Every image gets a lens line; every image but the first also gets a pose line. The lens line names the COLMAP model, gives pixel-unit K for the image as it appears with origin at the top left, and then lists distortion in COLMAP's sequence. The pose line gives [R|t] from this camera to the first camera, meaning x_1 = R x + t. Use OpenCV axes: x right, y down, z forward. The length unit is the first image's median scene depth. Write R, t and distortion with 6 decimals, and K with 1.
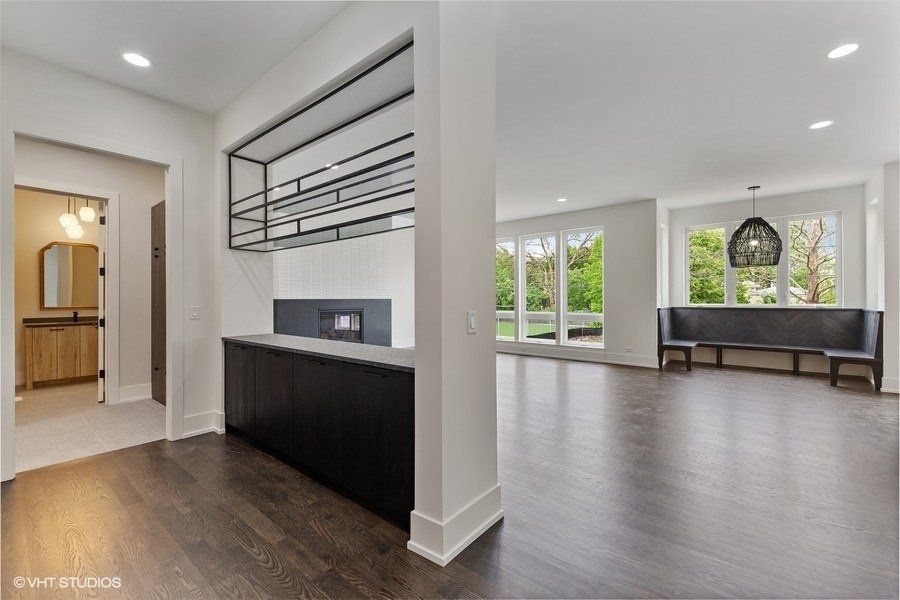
lens RADIAL K [[367.2, 0, 461.1], [0, 367.2, 297.2], [0, 0, 1]] dist [0.000576, -0.008423]
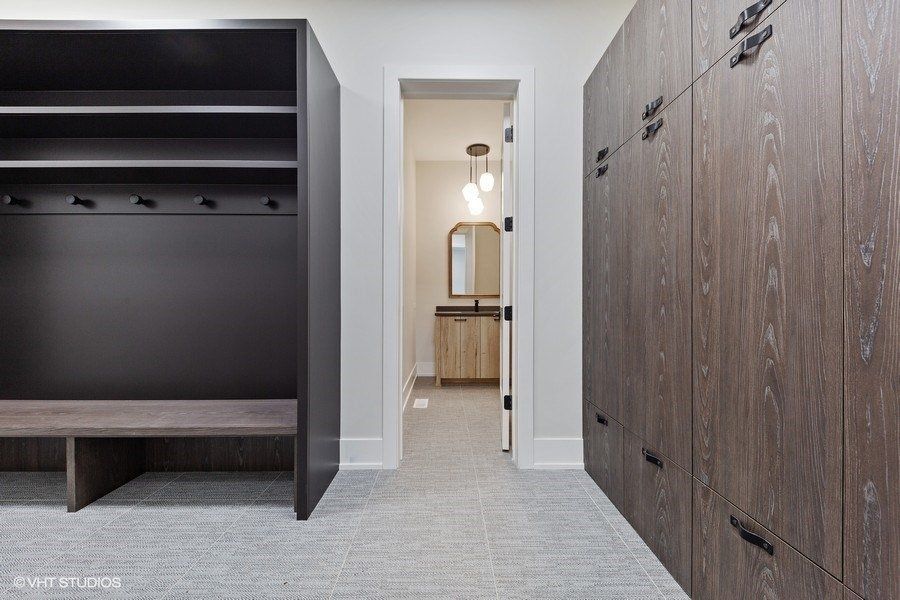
lens RADIAL K [[320.7, 0, 444.8], [0, 320.7, 298.8], [0, 0, 1]] dist [-0.000490, -0.000165]
pose [[0.606558, 0.001629, -0.795038, -0.528352], [-0.001091, 0.999999, 0.001216, 0.038110], [0.795039, 0.000129, 0.606559, 0.503418]]
